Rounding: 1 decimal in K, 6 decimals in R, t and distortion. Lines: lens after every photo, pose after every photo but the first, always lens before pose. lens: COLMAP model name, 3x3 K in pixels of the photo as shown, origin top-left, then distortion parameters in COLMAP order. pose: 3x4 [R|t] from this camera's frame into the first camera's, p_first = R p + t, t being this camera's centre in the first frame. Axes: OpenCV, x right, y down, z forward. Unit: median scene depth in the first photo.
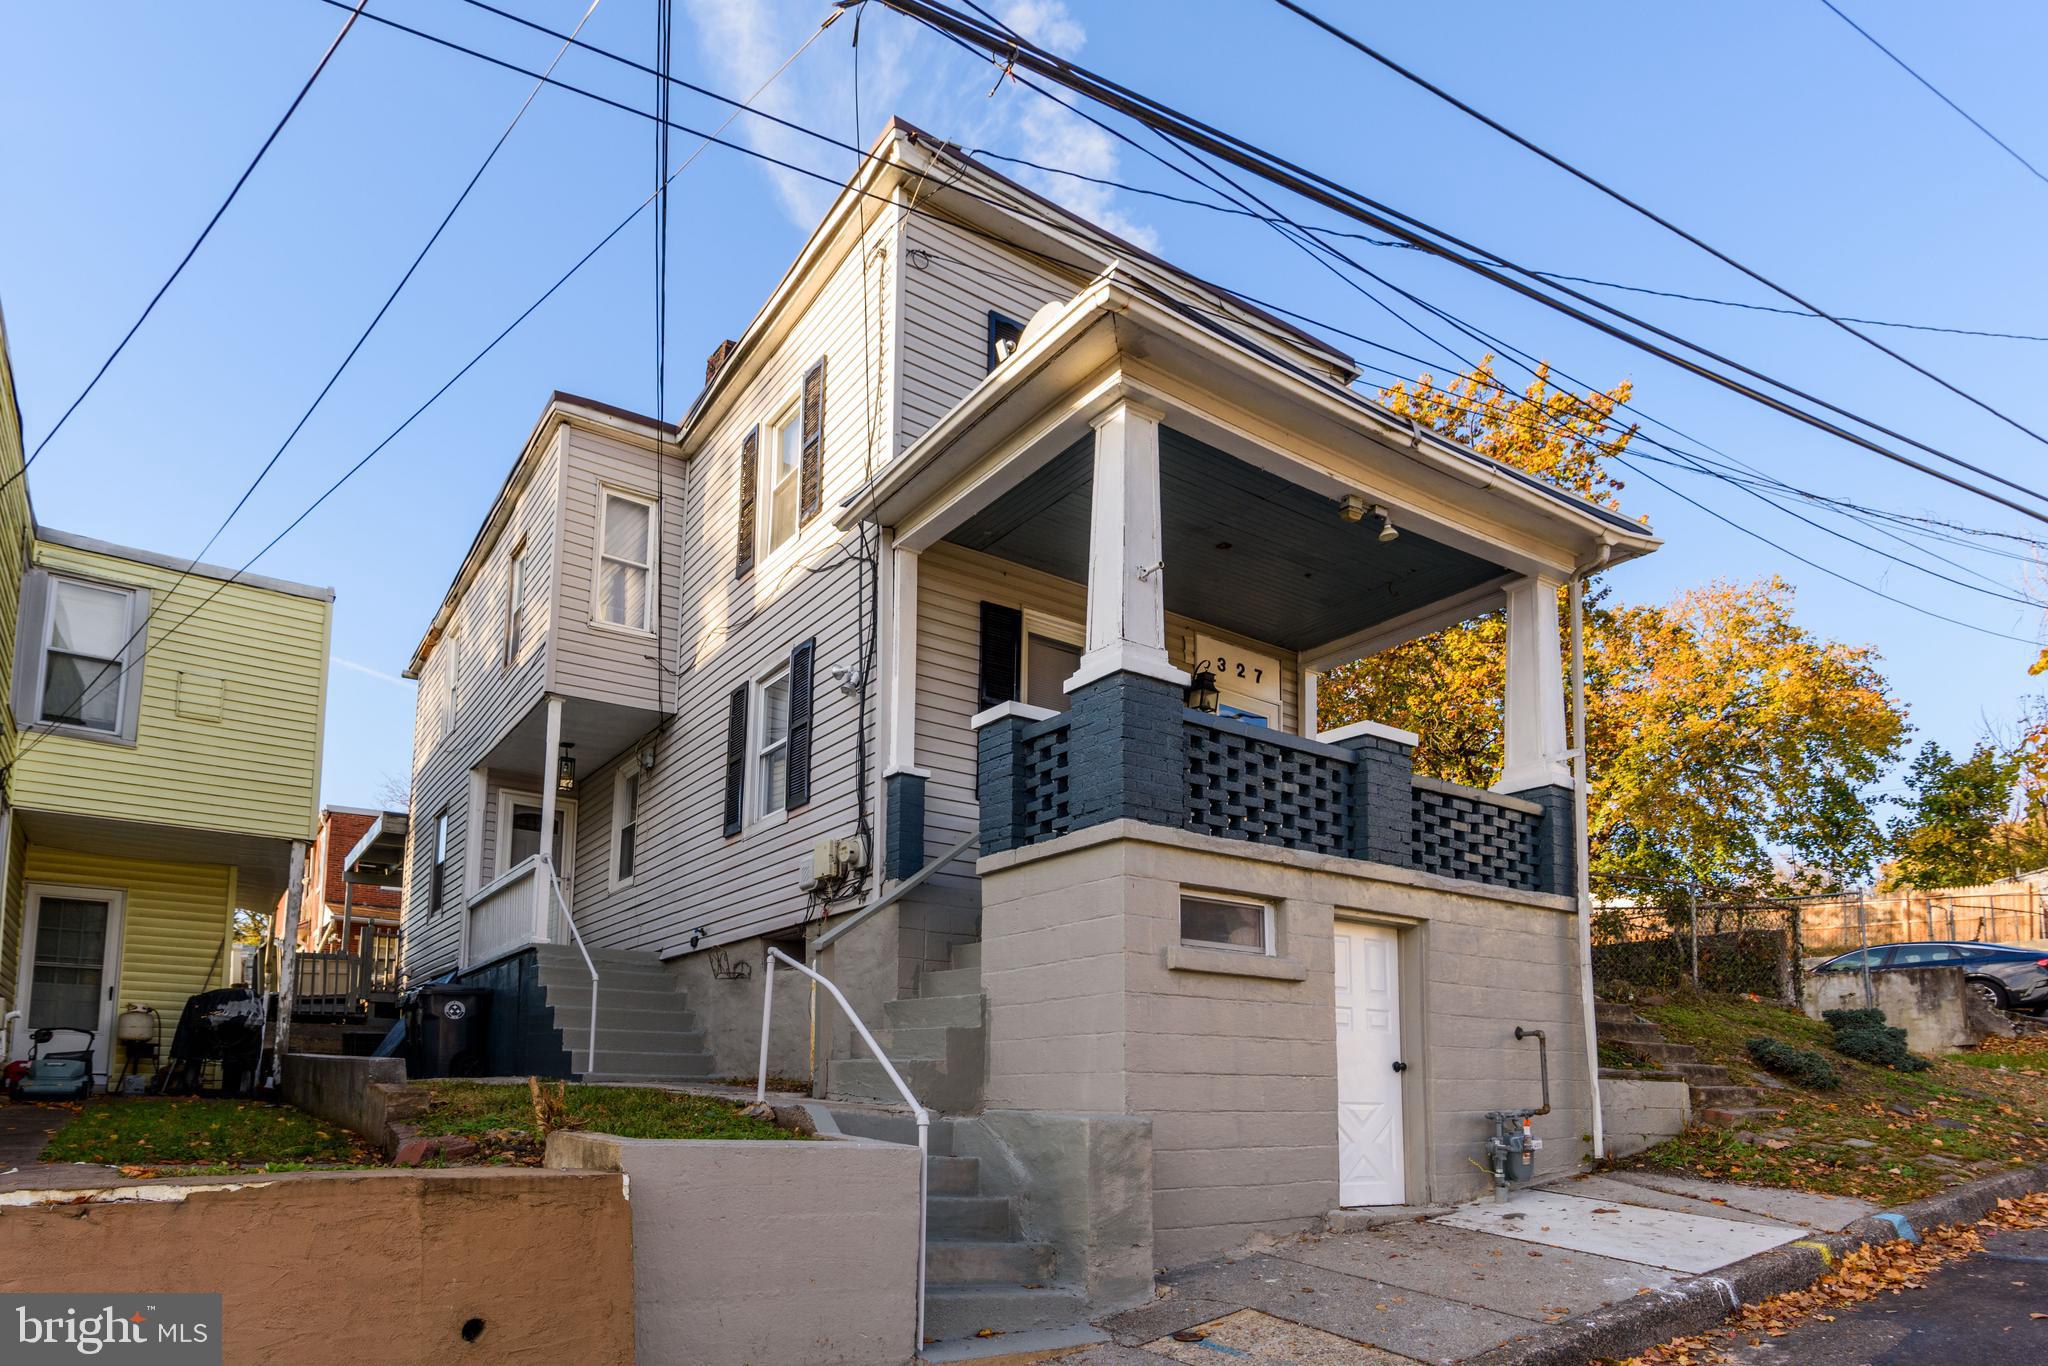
lens RADIAL K [[1174.0, 0, 1019.3], [0, 1174.0, 950.8], [0, 0, 1]] dist [-0.000833, 0.019954]
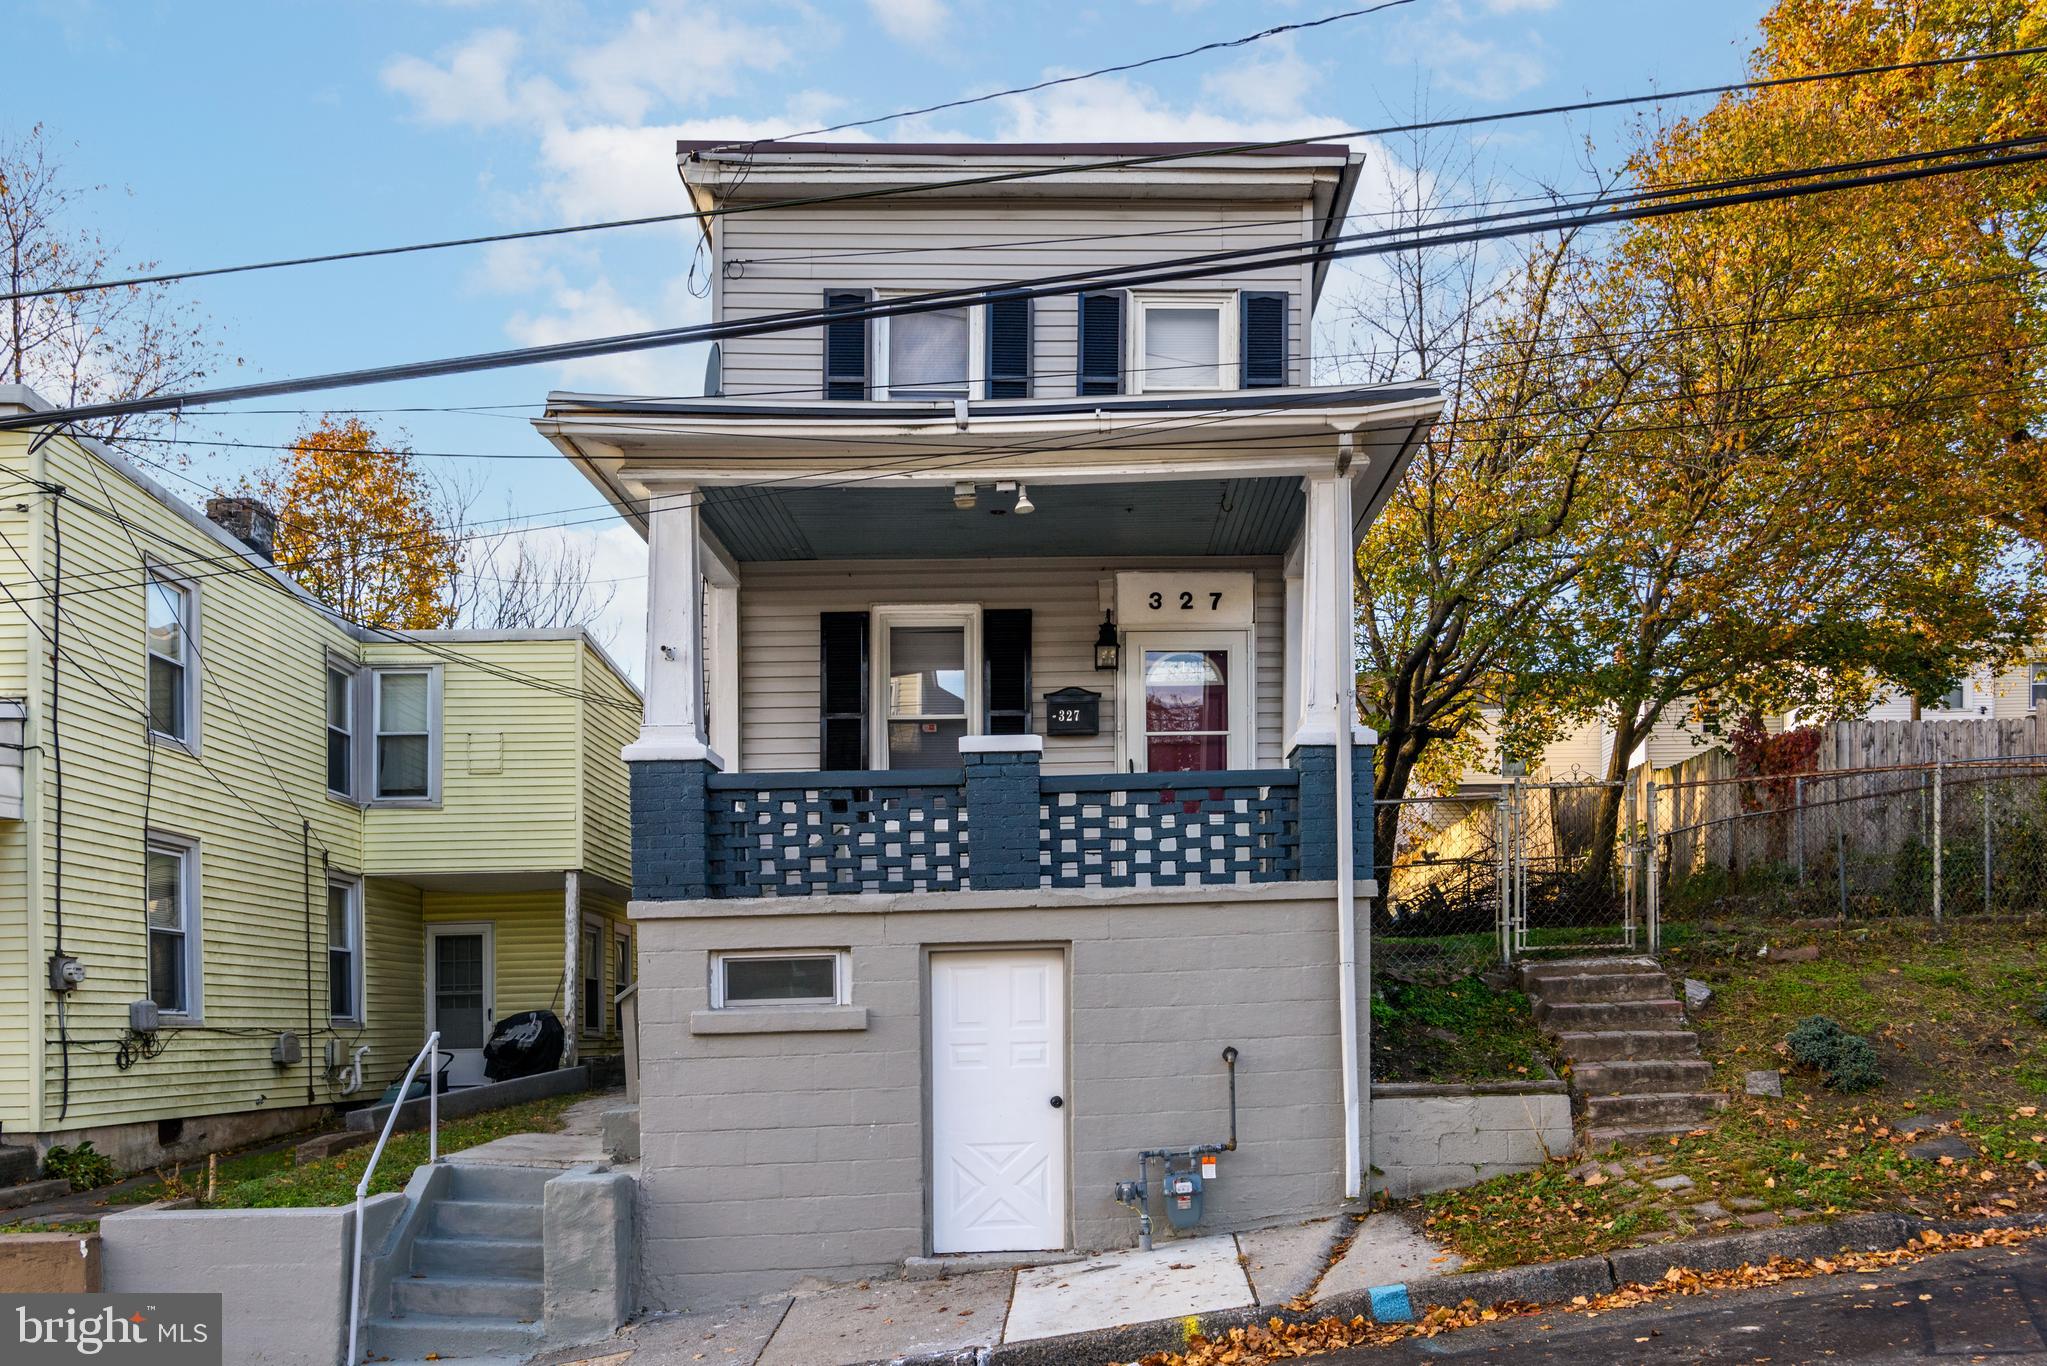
lens RADIAL K [[1633.3, 0, 1187.9], [0, 1633.3, 948.2], [0, 0, 1]] dist [0.002716, -0.003648]
pose [[0.860924, -0.060932, -0.505071, 0.688943], [0.105216, 0.992662, 0.059591, -0.056036], [0.497734, -0.104445, 0.861018, -0.026100]]
